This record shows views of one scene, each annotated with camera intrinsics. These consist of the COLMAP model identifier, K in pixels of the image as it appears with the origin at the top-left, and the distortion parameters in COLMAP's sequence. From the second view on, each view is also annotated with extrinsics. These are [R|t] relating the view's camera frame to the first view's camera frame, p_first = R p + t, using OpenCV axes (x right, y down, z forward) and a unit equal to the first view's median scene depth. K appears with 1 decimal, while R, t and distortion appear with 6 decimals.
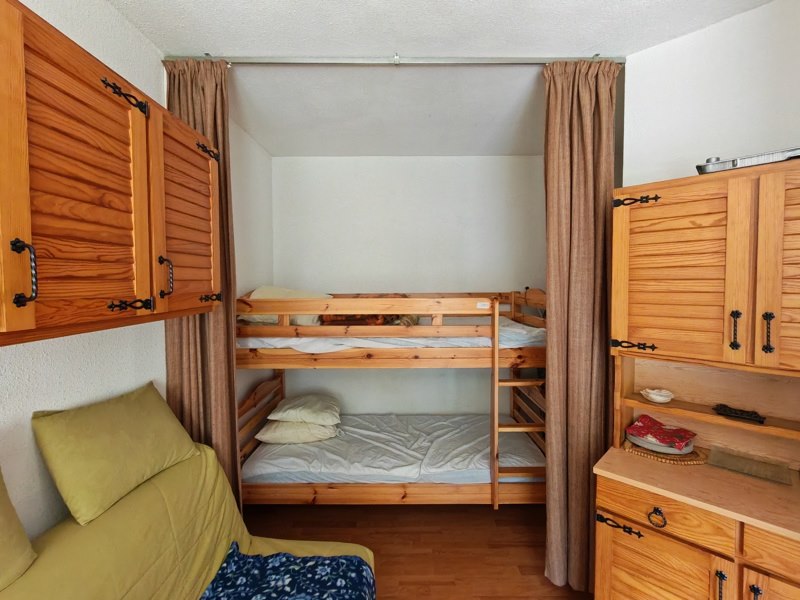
lens RADIAL K [[367.1, 0, 399.3], [0, 367.1, 297.9], [0, 0, 1]] dist [-0.001760, 0.000209]
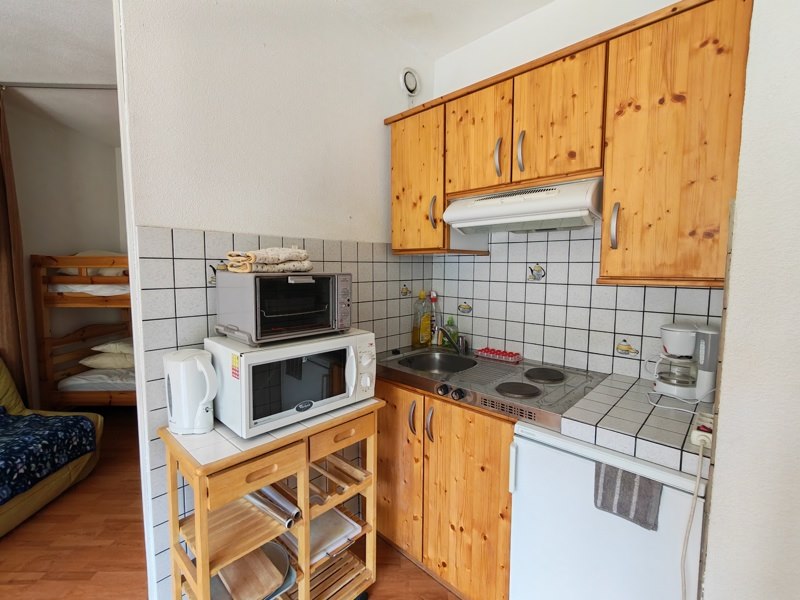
lens RADIAL K [[367.1, 0, 399.3], [0, 367.1, 297.9], [0, 0, 1]] dist [-0.001760, 0.000209]
pose [[0.999651, 0.007026, 0.025474, 1.096160], [-0.008060, 0.999137, 0.040736, 0.122148], [-0.025165, -0.040928, 0.998845, -0.526636]]
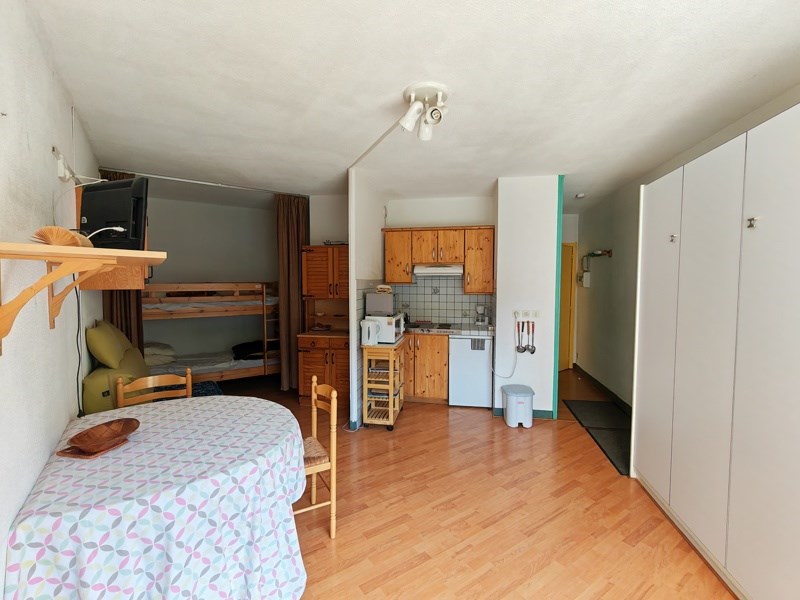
lens RADIAL K [[367.1, 0, 399.3], [0, 367.1, 297.9], [0, 0, 1]] dist [-0.001760, 0.000209]
pose [[0.823188, -0.023346, 0.567289, -0.443761], [0.019456, 0.999727, 0.012911, 0.102530], [-0.567436, 0.000409, 0.823417, -1.767617]]
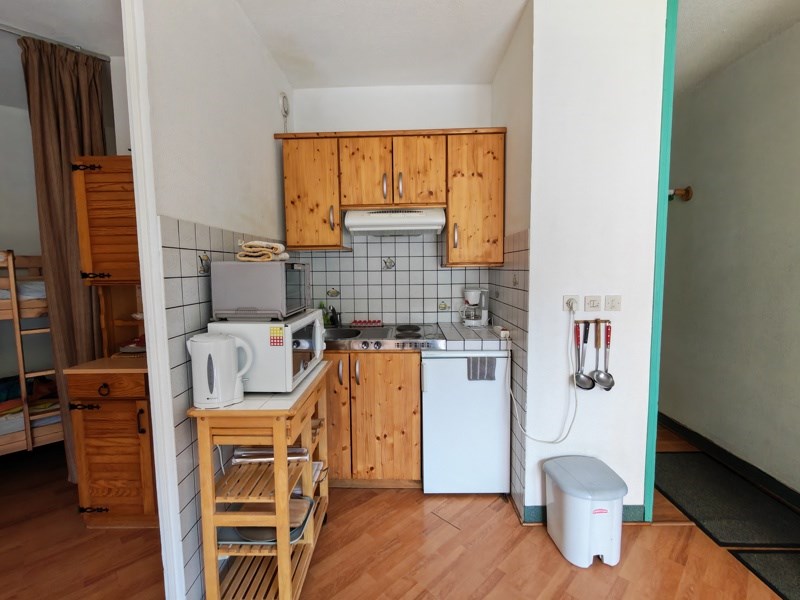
lens RADIAL K [[367.1, 0, 399.3], [0, 367.1, 297.9], [0, 0, 1]] dist [-0.001760, 0.000209]
pose [[0.722935, -0.062119, 0.688118, 0.435450], [0.039157, 0.998033, 0.048958, 0.161650], [-0.689805, -0.008449, 0.723946, -0.647432]]
